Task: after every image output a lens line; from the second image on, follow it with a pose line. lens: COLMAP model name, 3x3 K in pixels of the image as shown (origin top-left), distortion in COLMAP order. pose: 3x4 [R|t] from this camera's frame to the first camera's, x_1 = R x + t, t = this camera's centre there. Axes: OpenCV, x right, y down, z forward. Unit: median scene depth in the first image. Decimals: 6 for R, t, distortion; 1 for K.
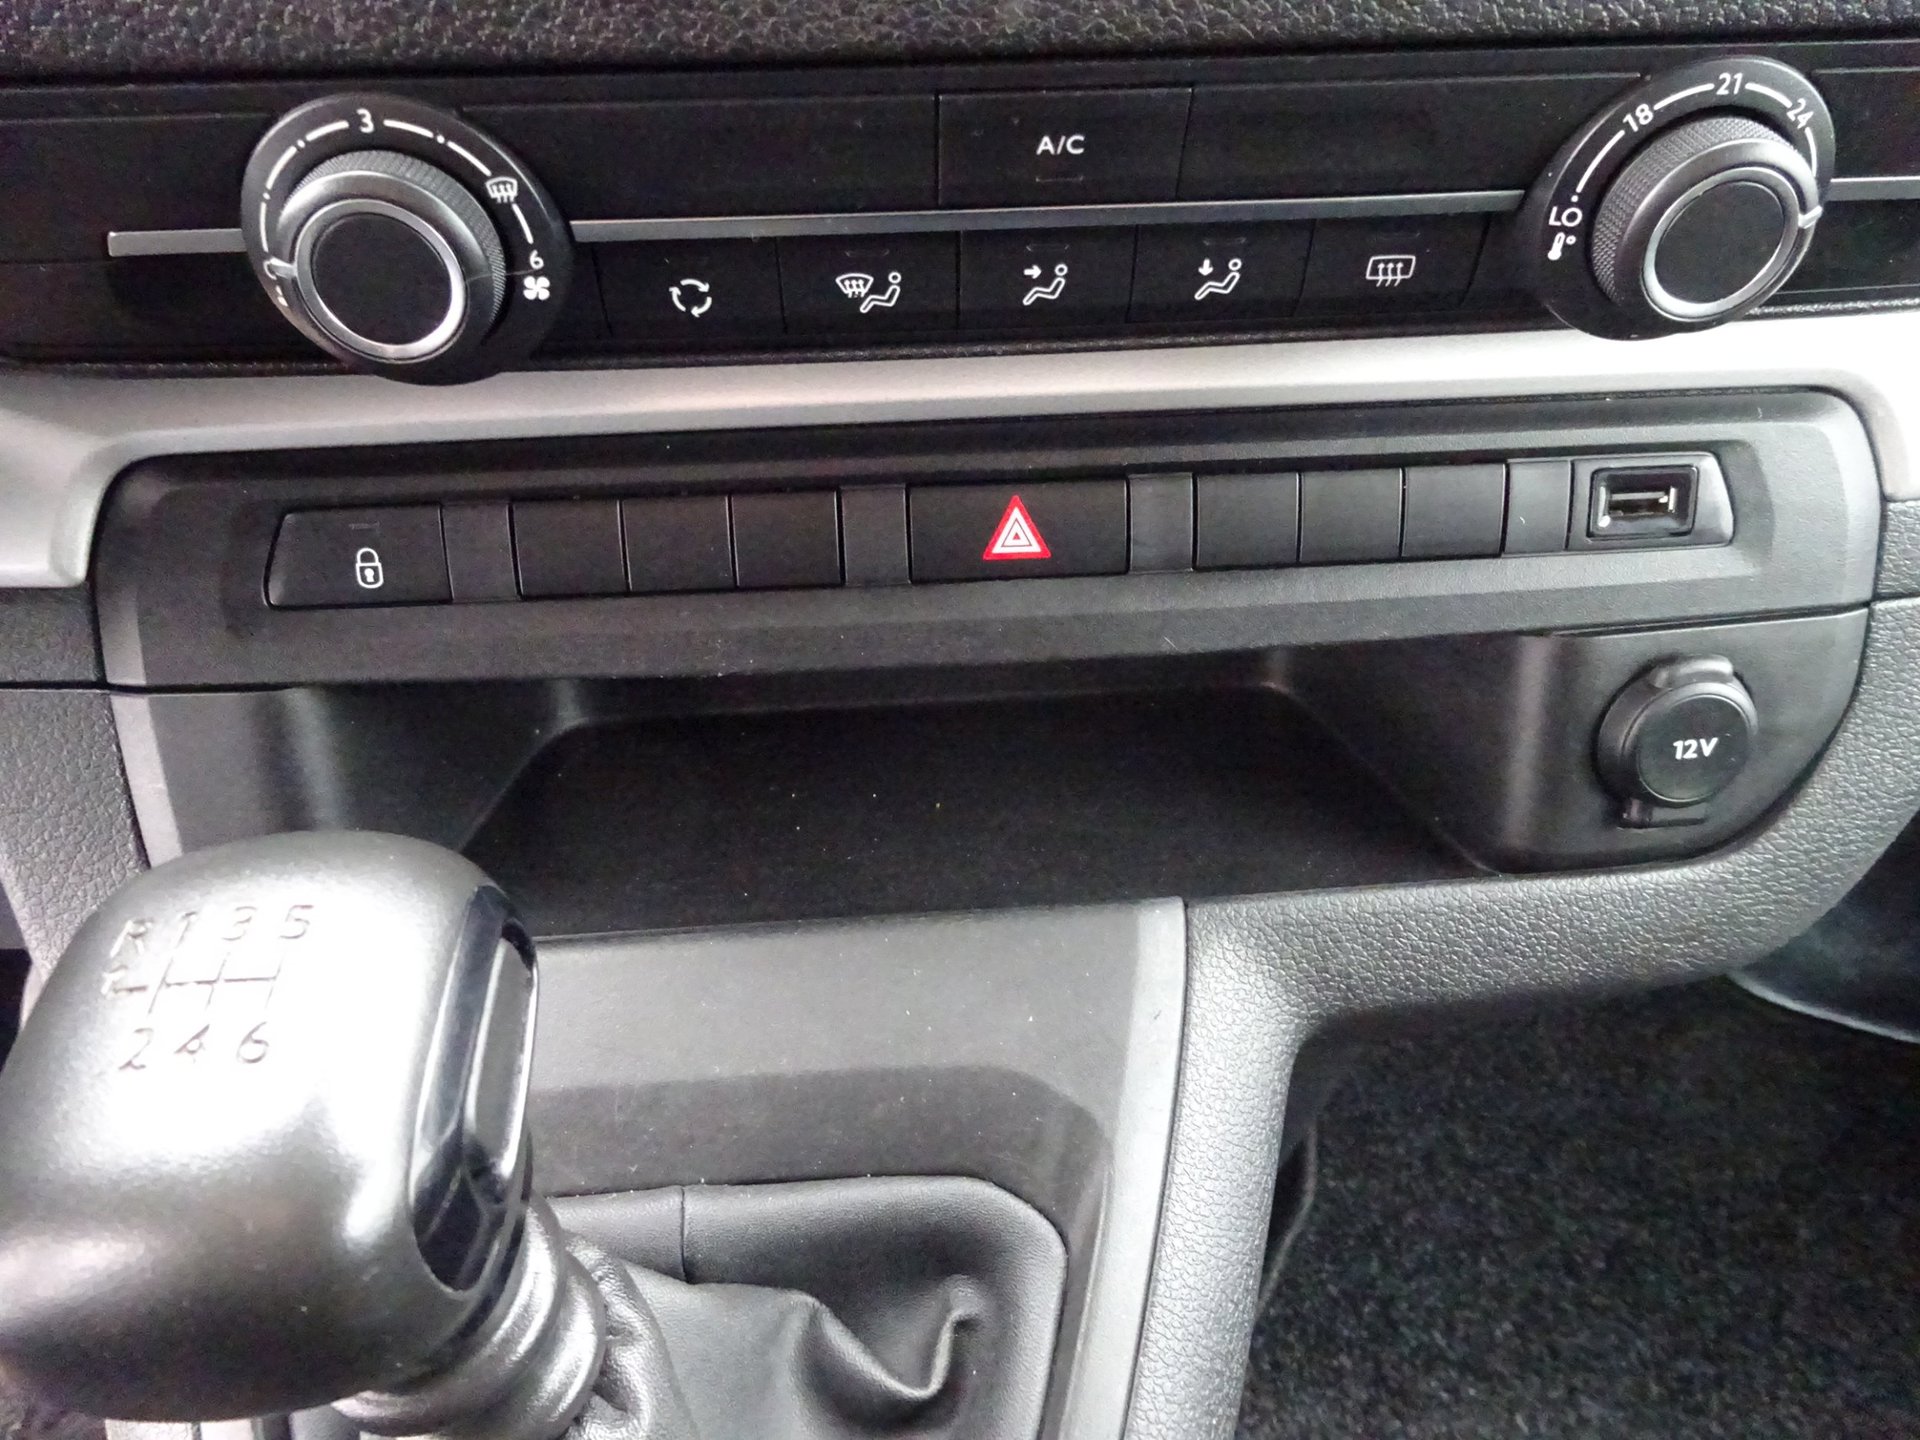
lens RADIAL K [[1400.3, 0, 959.1], [0, 1400.3, 721.0], [0, 0, 1]] dist [-0.000637, -0.007291]
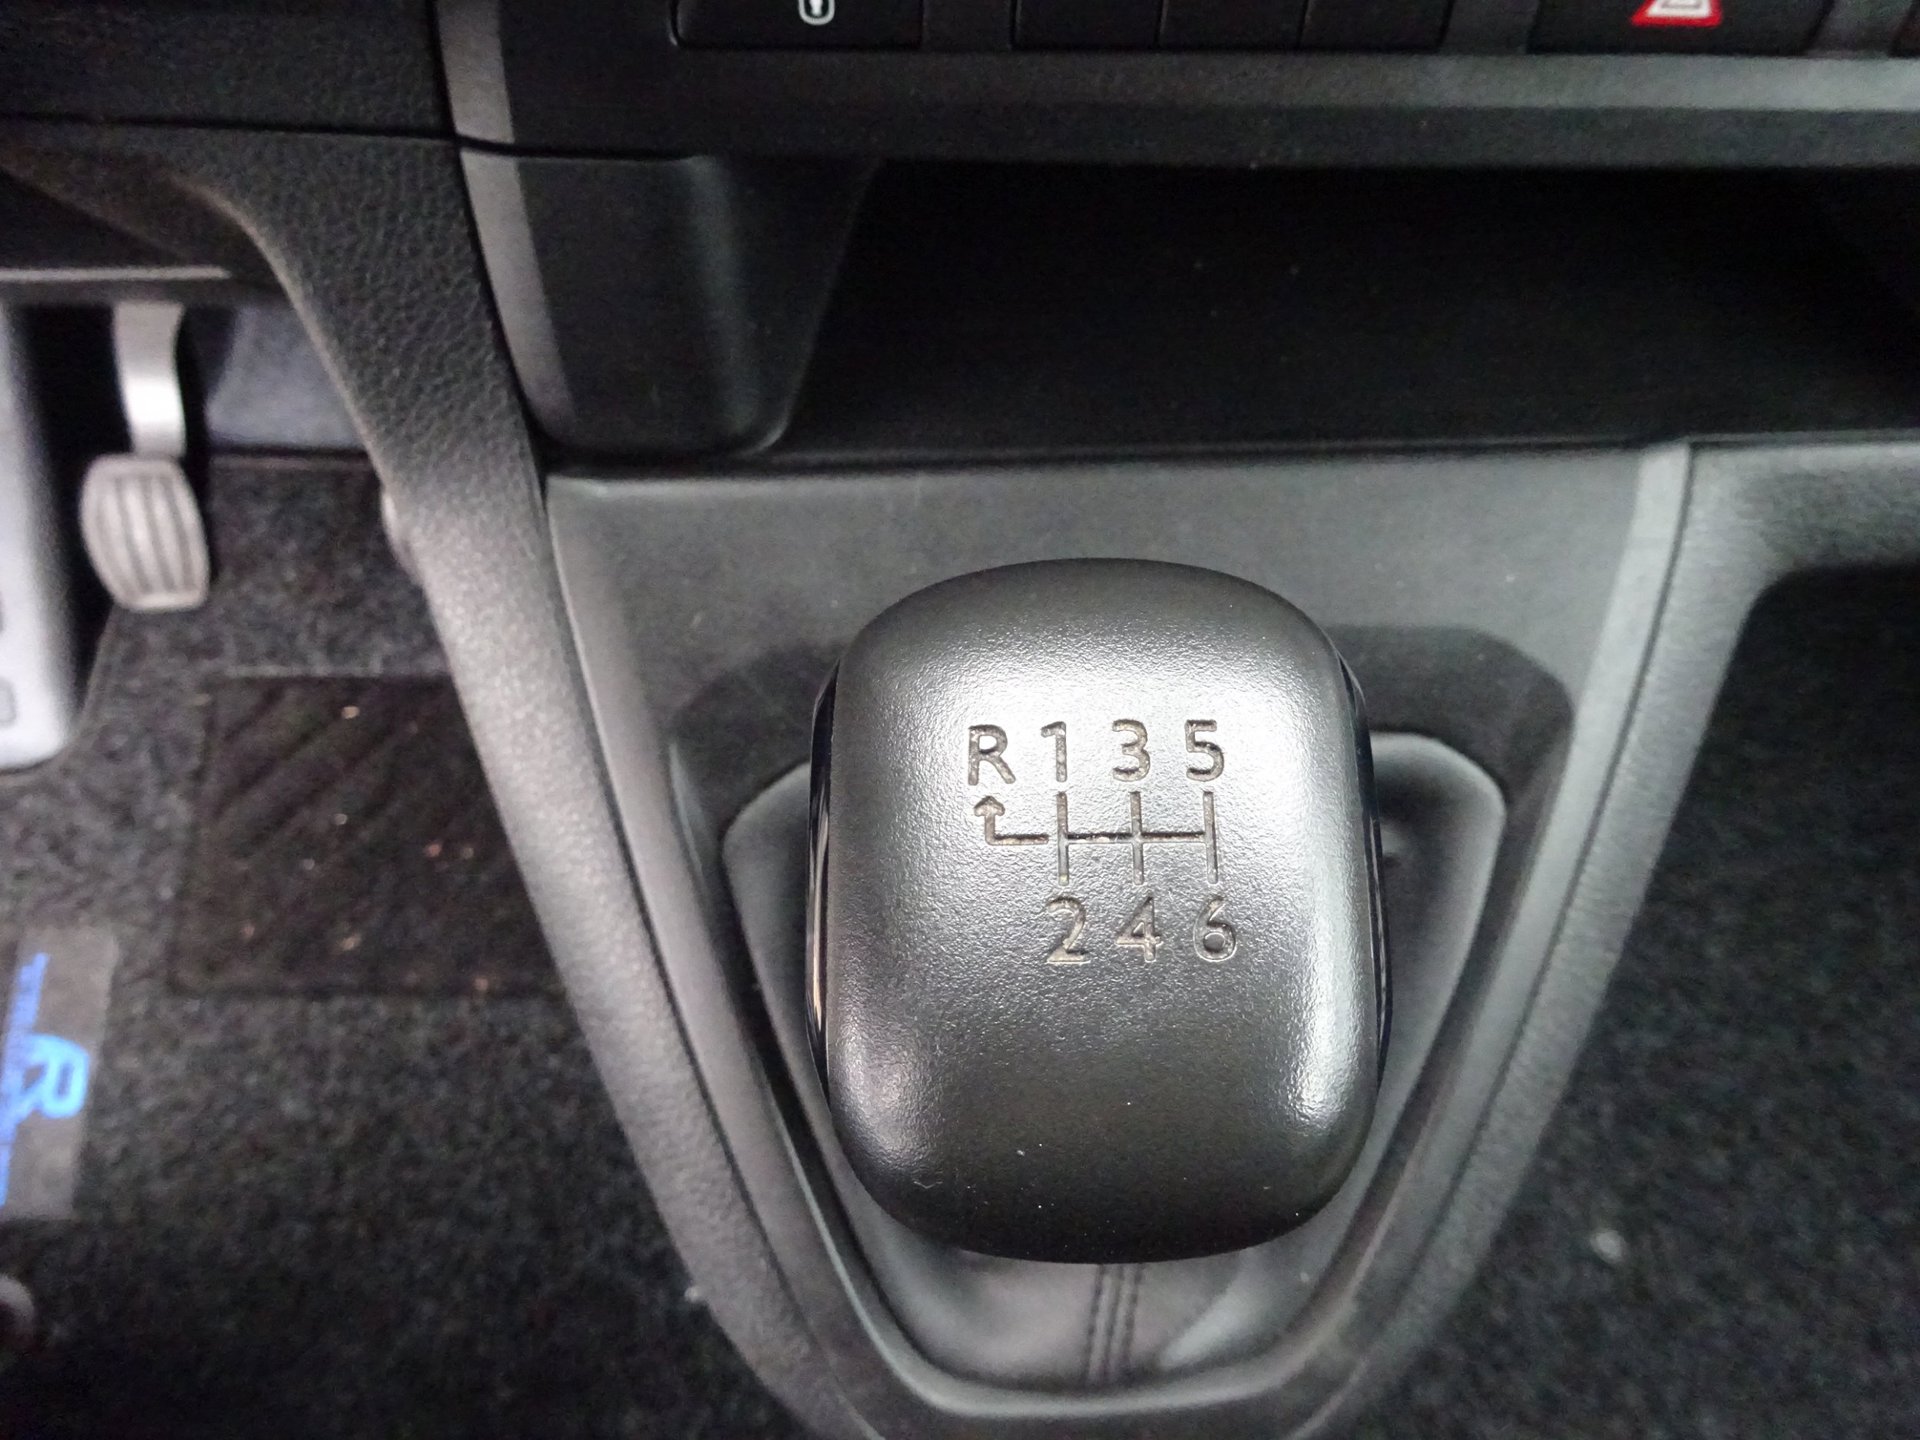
lens RADIAL K [[1400.3, 0, 957.6], [0, 1400.3, 723.2], [0, 0, 1]] dist [-0.000637, -0.007291]
pose [[0.998687, 0.044515, 0.025358, -0.323894], [-0.051225, 0.875065, 0.481287, -0.121808], [-0.000766, -0.481954, 0.876196, 0.165735]]
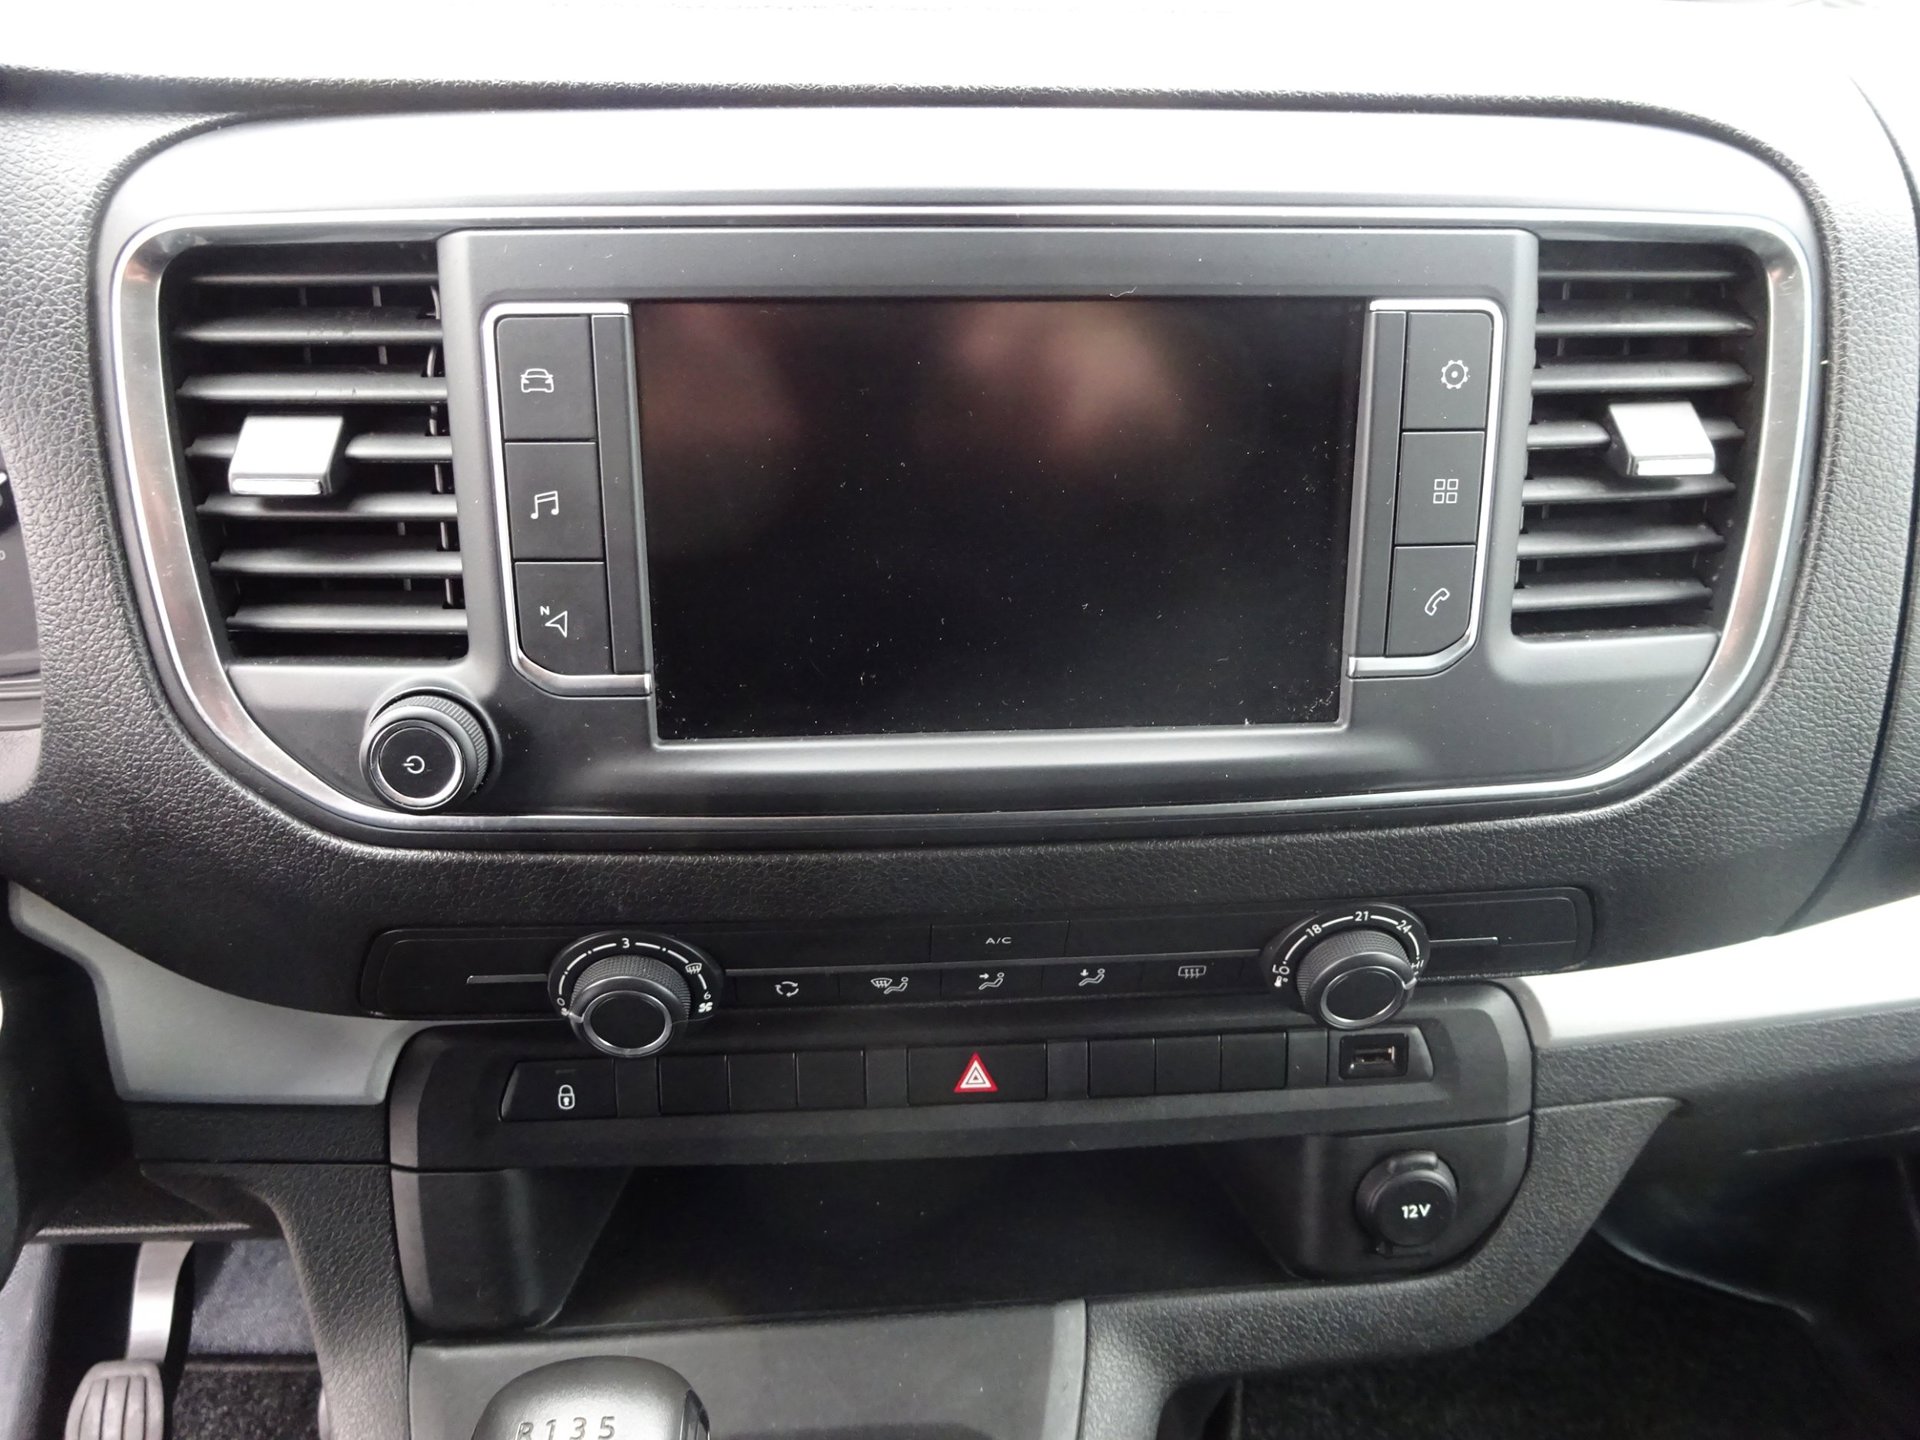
lens RADIAL K [[1400.3, 0, 959.7], [0, 1400.3, 721.1], [0, 0, 1]] dist [-0.000637, -0.007291]
pose [[0.999770, 0.017929, 0.011780, -0.002966], [-0.016536, 0.993878, -0.109235, -0.339419], [-0.013666, 0.109015, 0.993946, -0.580171]]
